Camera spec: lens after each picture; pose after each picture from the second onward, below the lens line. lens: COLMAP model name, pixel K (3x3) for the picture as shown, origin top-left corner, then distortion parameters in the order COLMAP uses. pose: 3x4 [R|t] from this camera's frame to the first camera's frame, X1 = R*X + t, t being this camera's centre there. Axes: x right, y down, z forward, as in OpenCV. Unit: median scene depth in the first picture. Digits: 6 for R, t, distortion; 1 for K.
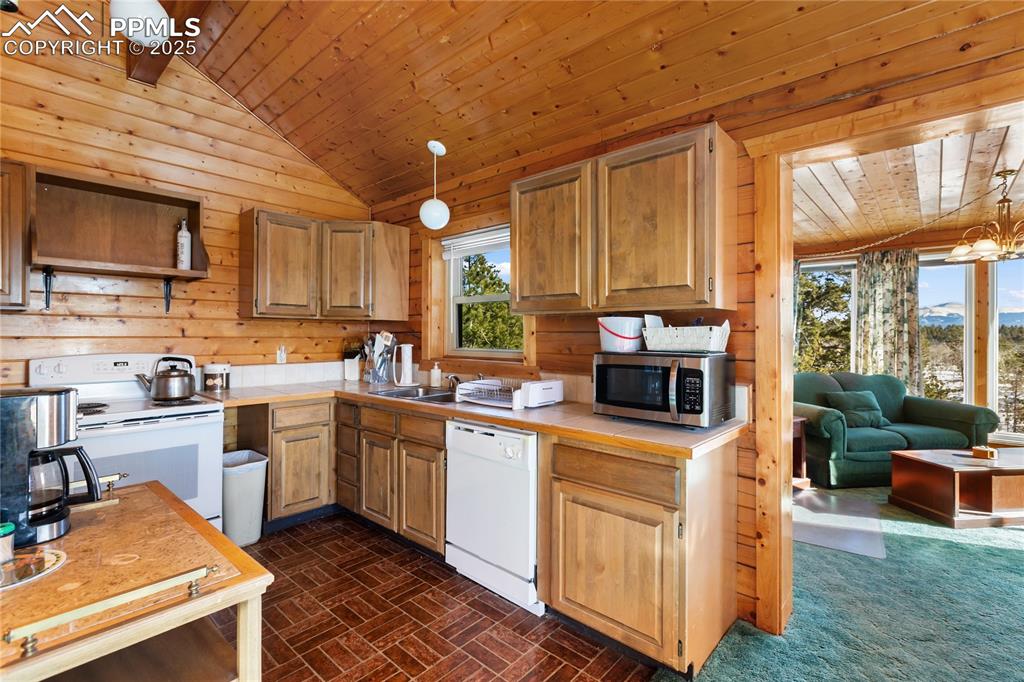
lens RADIAL K [[468.2, 0, 519.8], [0, 468.2, 332.2], [0, 0, 1]] dist [0.003709, -0.000182]
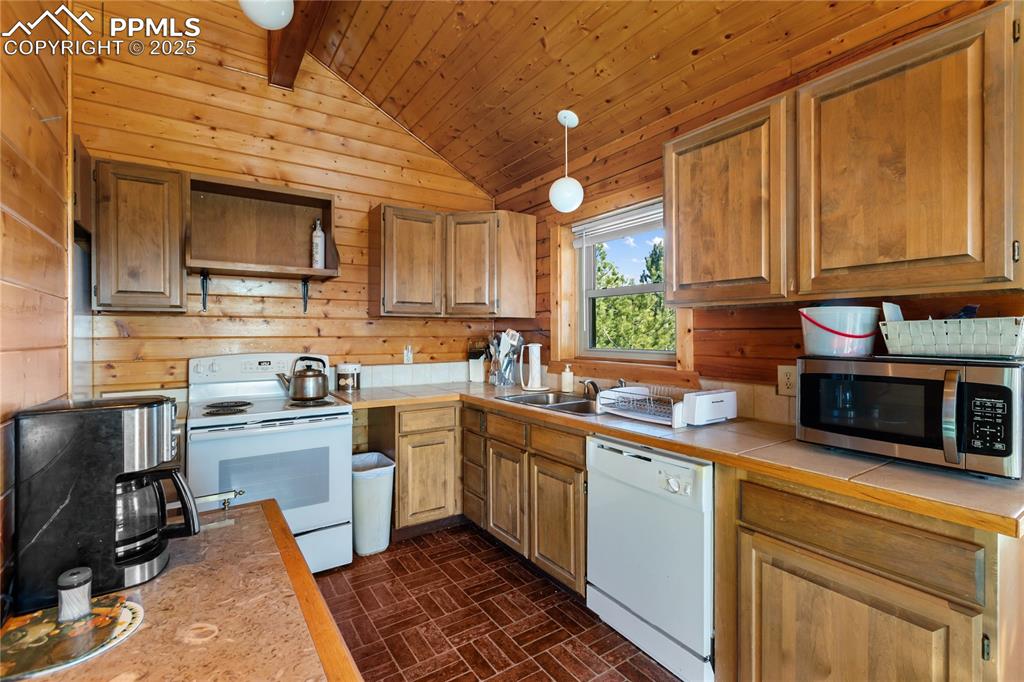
lens RADIAL K [[468.2, 0, 519.8], [0, 468.2, 332.2], [0, 0, 1]] dist [0.003709, -0.000182]
pose [[0.969435, -0.005599, -0.245283, -0.053689], [0.006462, 0.999975, 0.002717, 0.000832], [0.245262, -0.004219, 0.969448, 0.133724]]
